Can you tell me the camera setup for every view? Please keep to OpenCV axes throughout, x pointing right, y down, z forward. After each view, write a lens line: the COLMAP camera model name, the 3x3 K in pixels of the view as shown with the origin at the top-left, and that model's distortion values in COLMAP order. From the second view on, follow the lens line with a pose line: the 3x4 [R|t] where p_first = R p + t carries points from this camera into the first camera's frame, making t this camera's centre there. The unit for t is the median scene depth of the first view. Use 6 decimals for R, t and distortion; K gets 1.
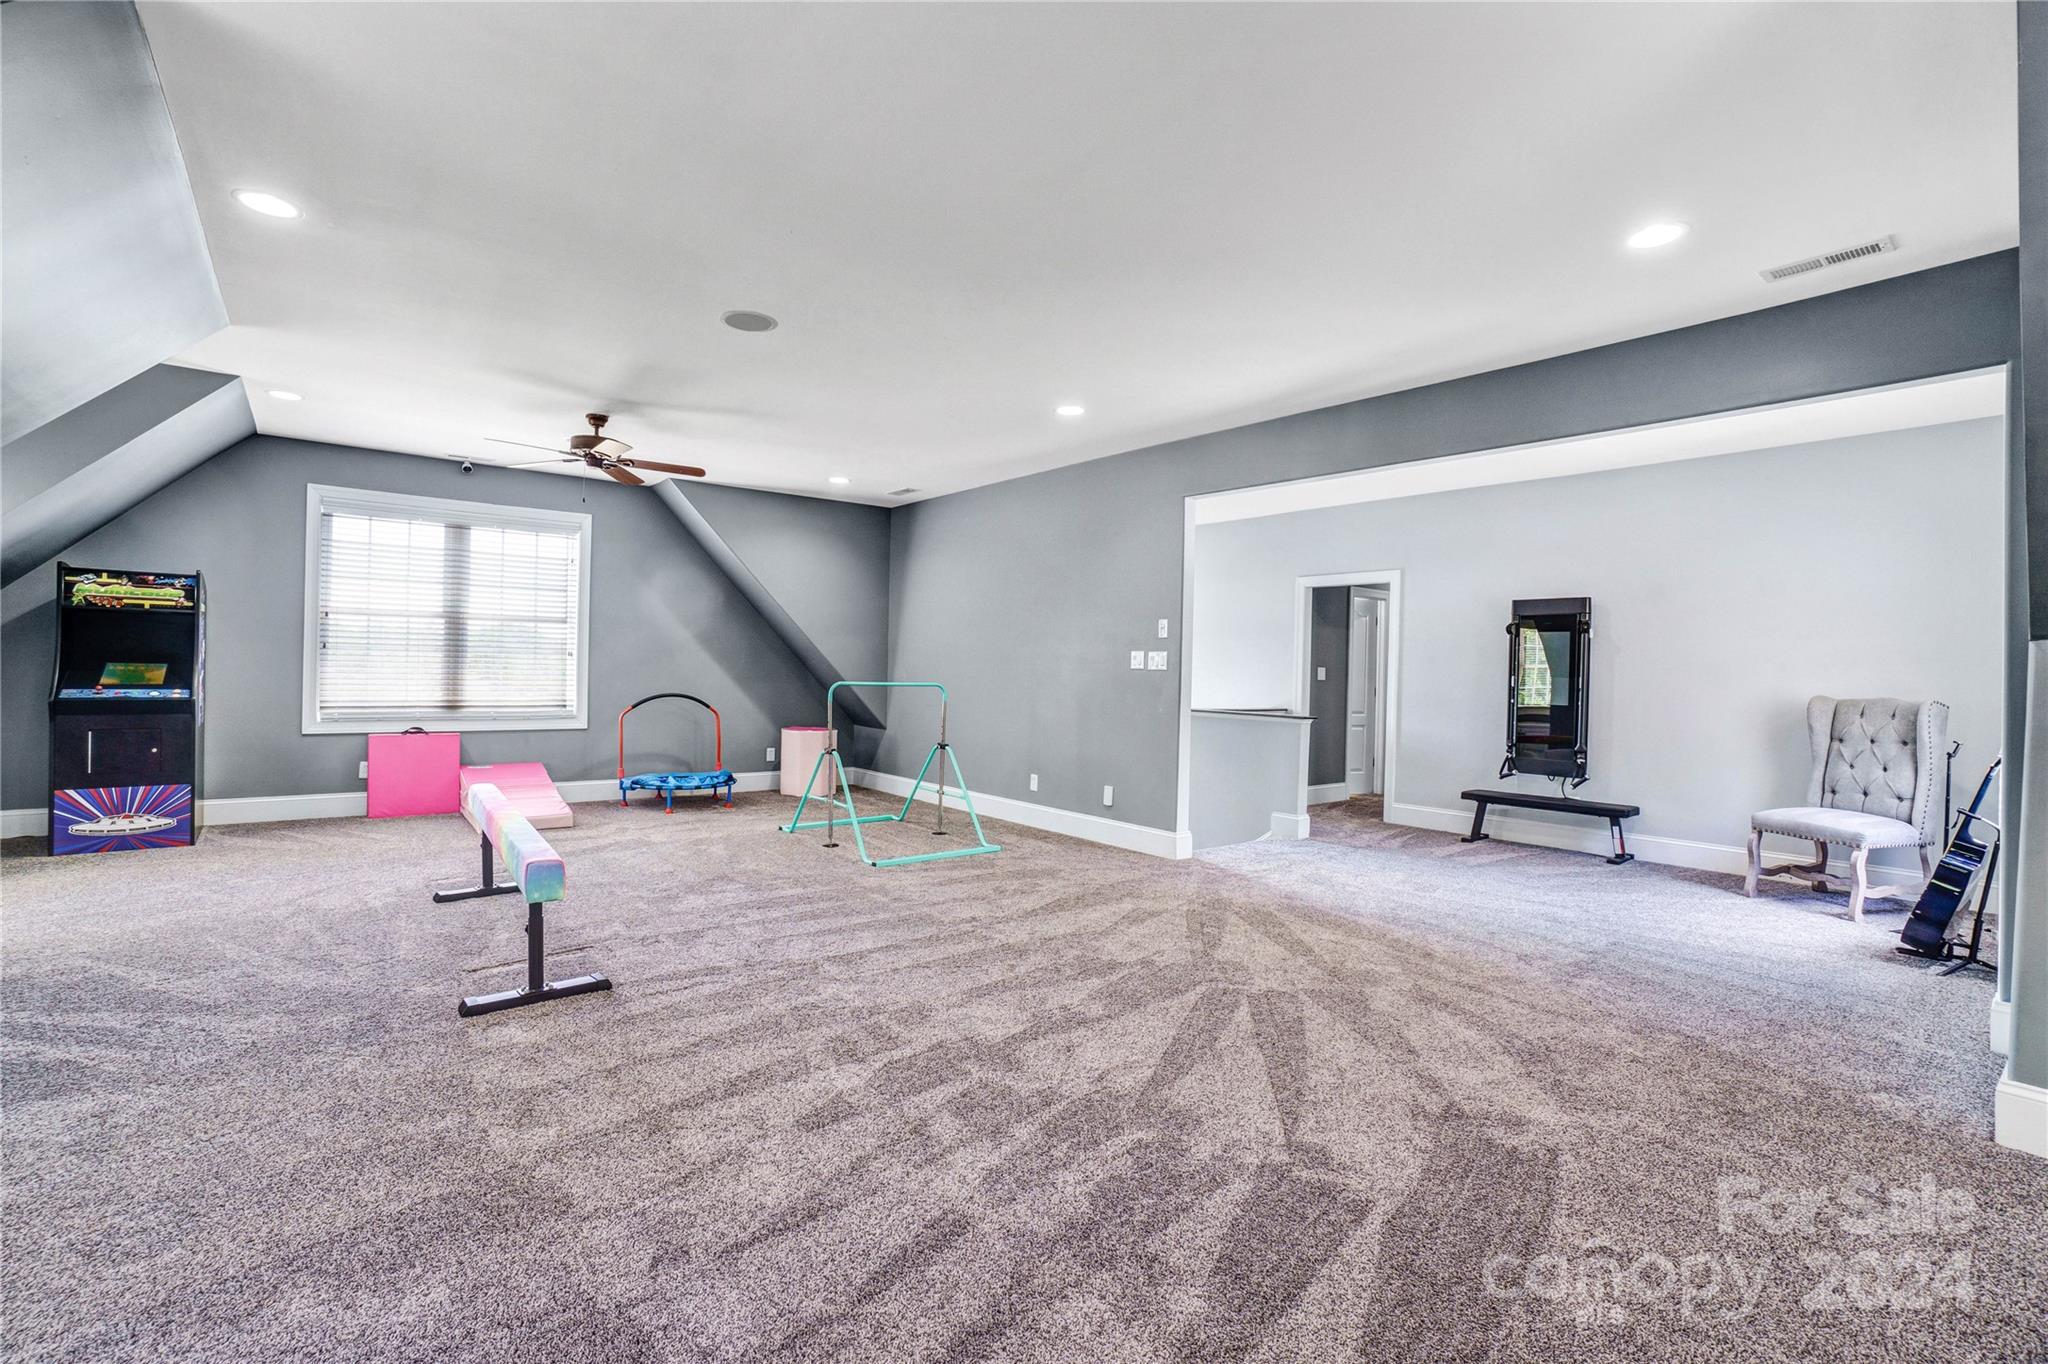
lens RADIAL K [[899.7, 0, 1023.2], [0, 899.7, 677.4], [0, 0, 1]] dist [-0.040228, 0.000118]
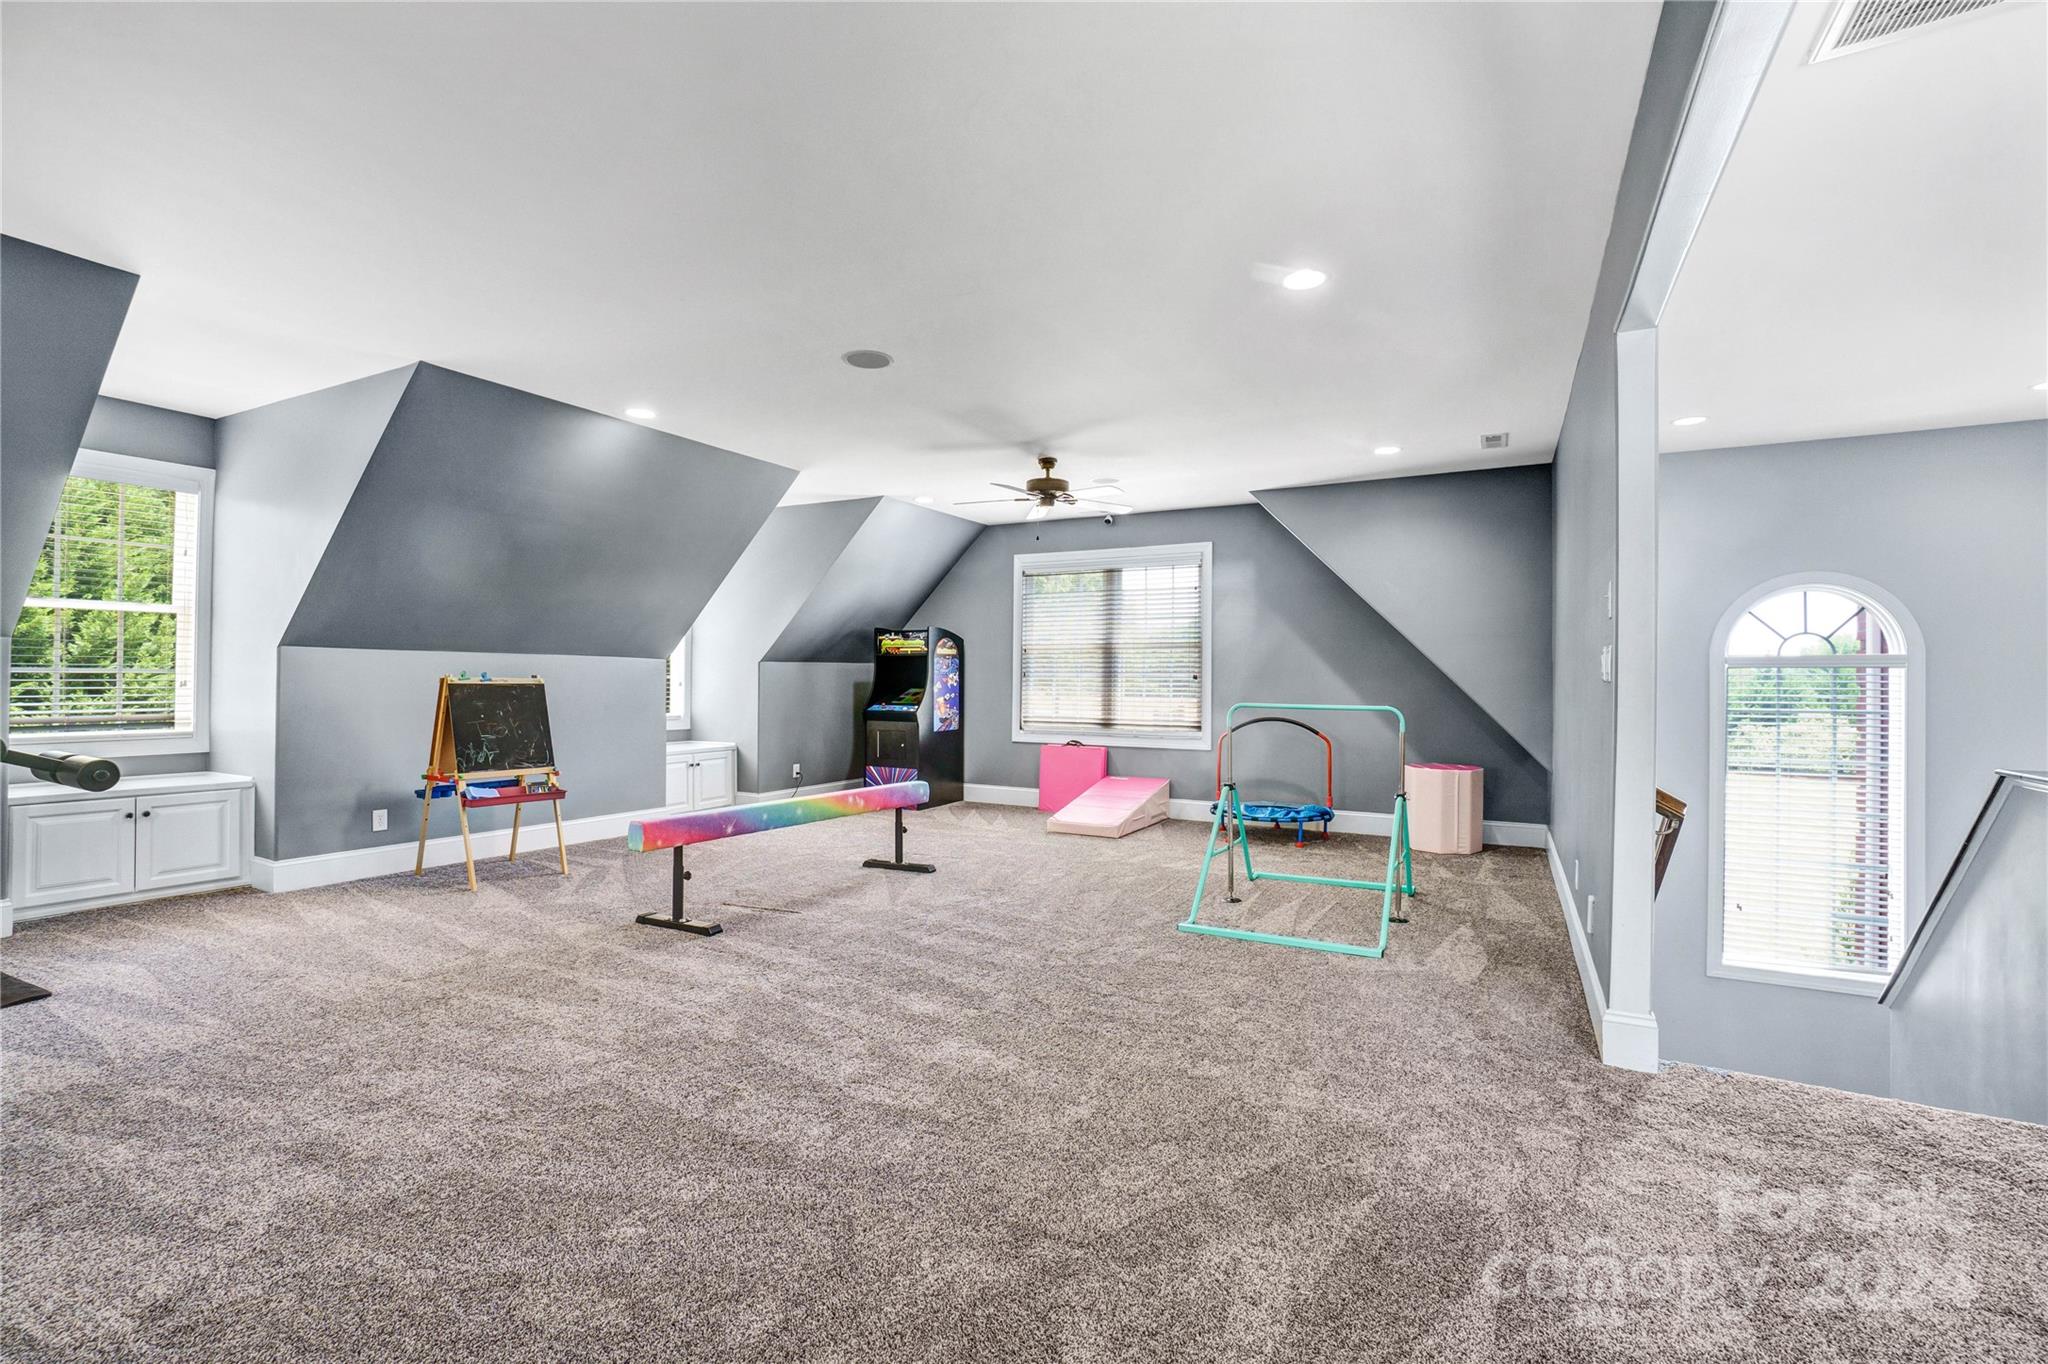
lens RADIAL K [[899.7, 0, 1023.2], [0, 899.7, 677.4], [0, 0, 1]] dist [-0.040228, 0.000118]
pose [[0.395611, -0.022714, -0.918137, 0.445385], [-0.007115, 0.999588, -0.027795, 0.005181], [0.918390, 0.017528, 0.395287, 0.459457]]
